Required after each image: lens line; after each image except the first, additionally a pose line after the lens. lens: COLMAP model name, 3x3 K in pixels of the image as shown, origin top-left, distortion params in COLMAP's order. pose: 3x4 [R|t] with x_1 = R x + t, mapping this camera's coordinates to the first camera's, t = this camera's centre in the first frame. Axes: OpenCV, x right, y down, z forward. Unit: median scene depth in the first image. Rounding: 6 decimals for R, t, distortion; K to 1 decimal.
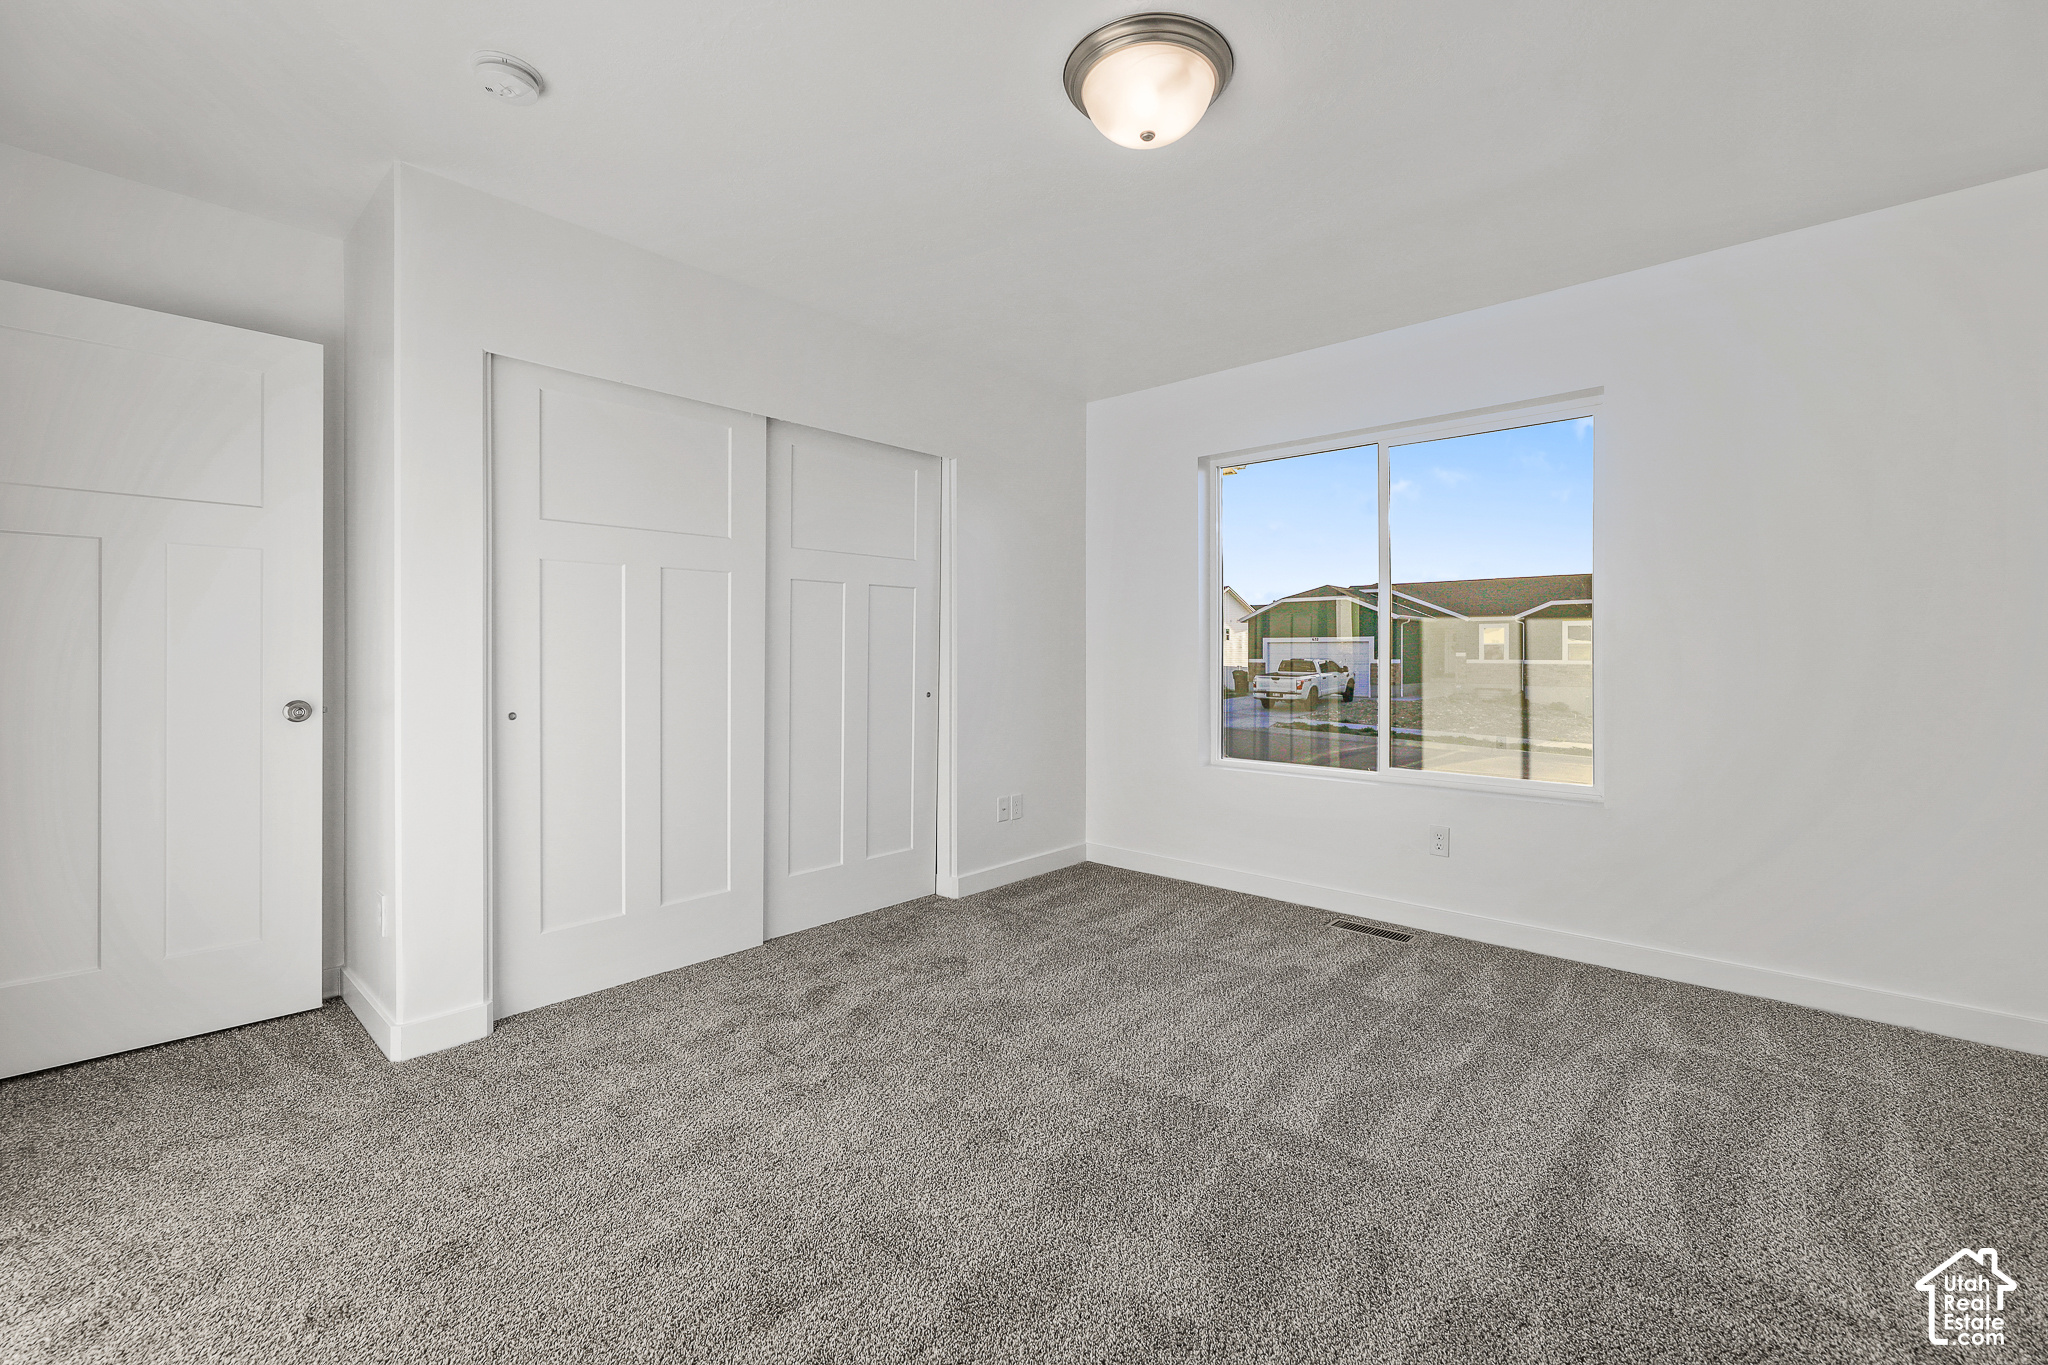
lens RADIAL K [[838.8, 0, 1017.7], [0, 838.8, 664.7], [0, 0, 1]] dist [-0.000910, -0.000371]
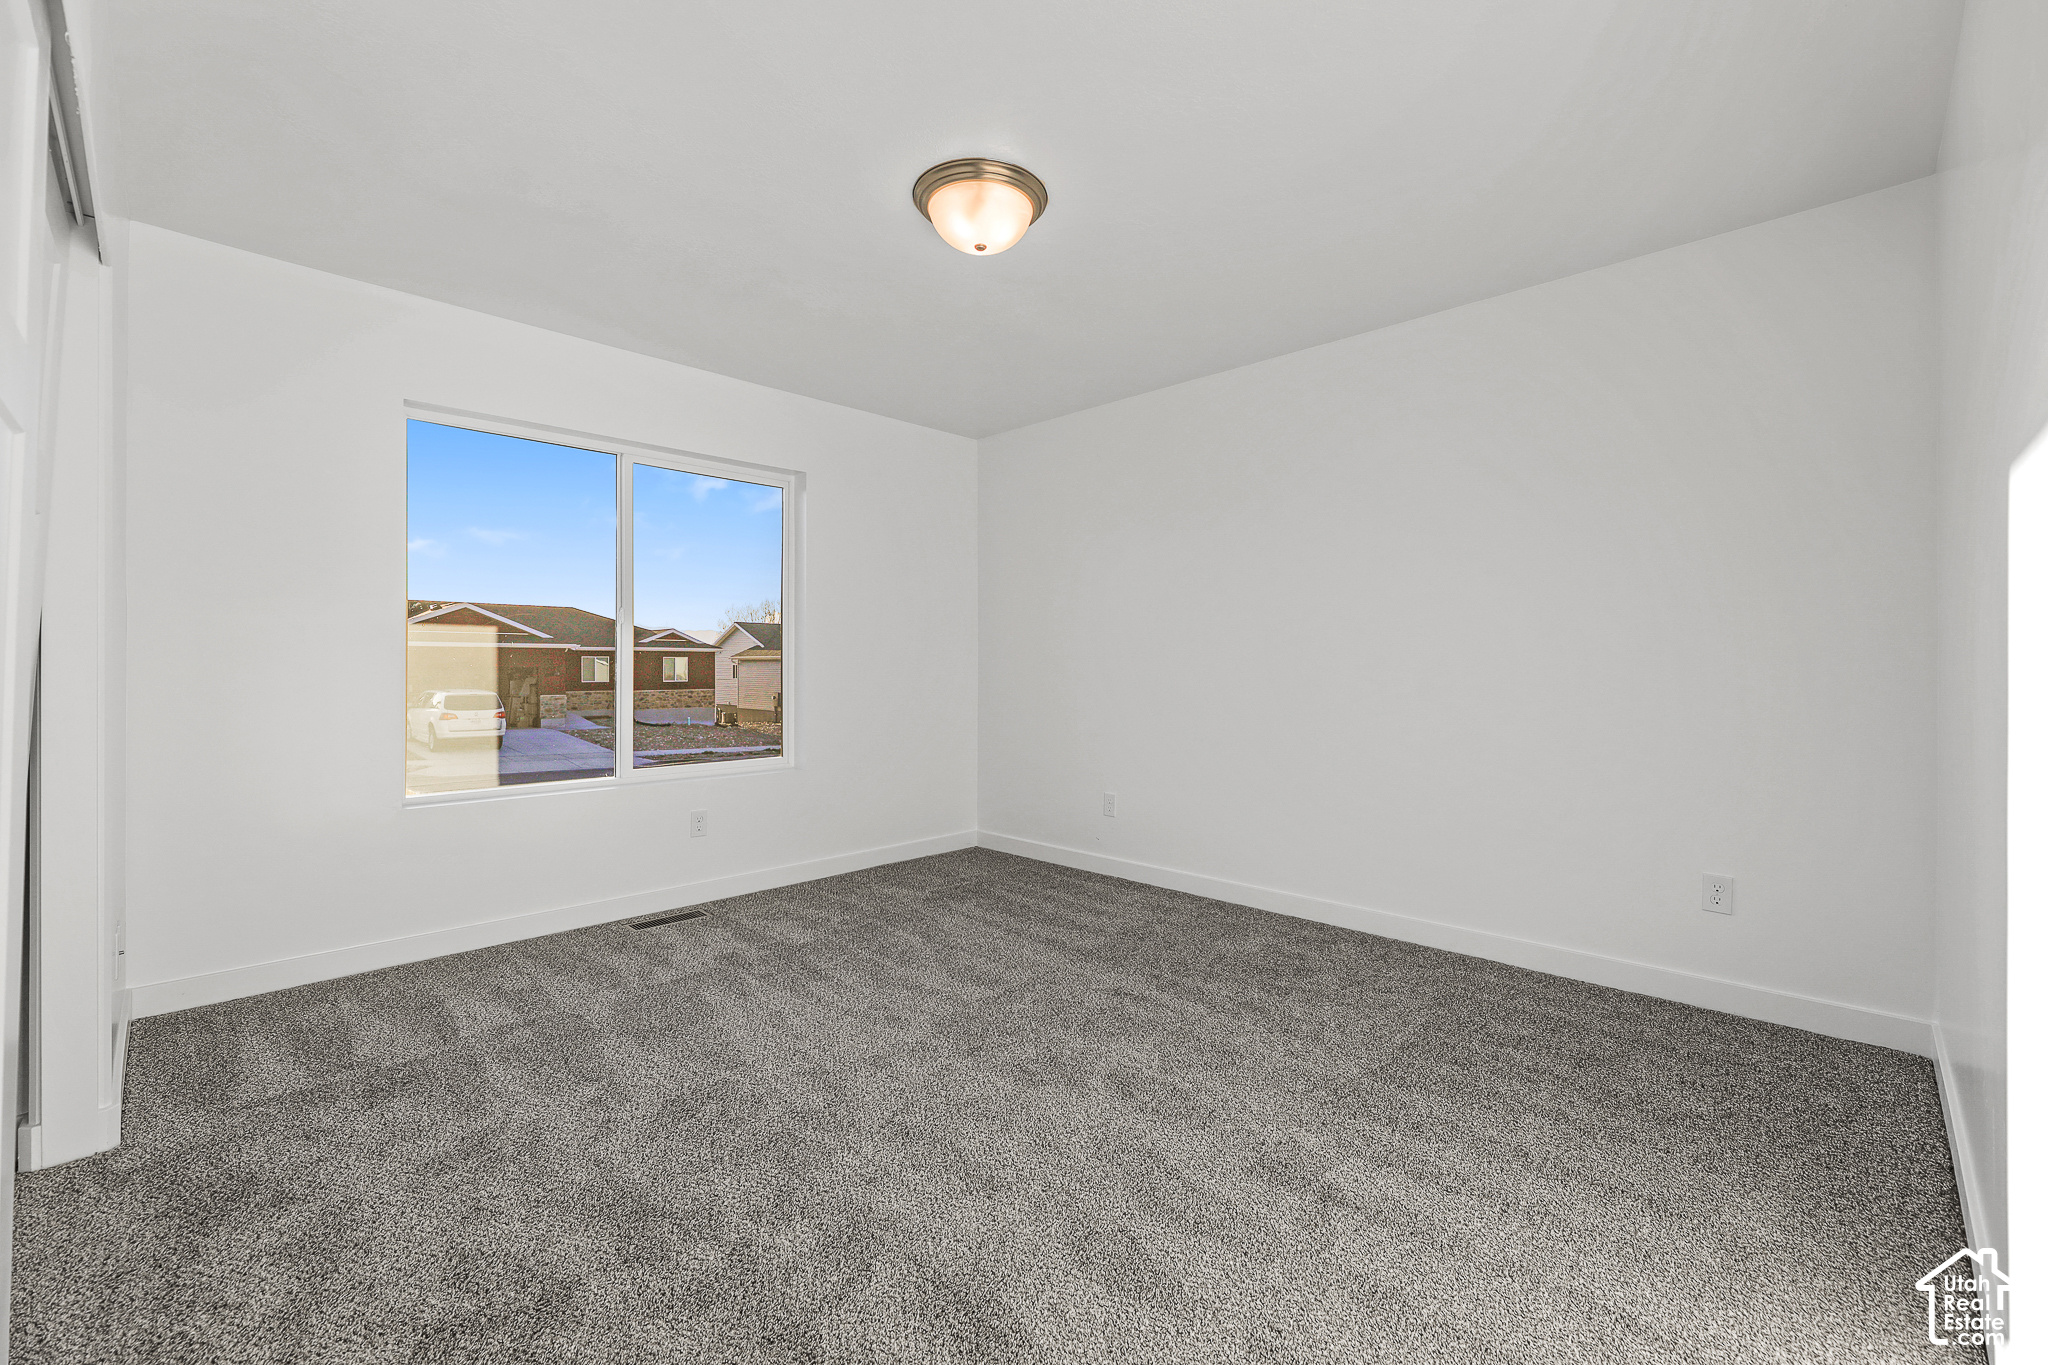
lens RADIAL K [[838.8, 0, 1017.7], [0, 838.8, 664.7], [0, 0, 1]] dist [-0.000910, -0.000371]
pose [[0.044604, -0.002188, 0.999002, -0.684478], [0.003371, 0.999992, 0.002040, -0.010957], [-0.998999, 0.003277, 0.044611, 0.548712]]
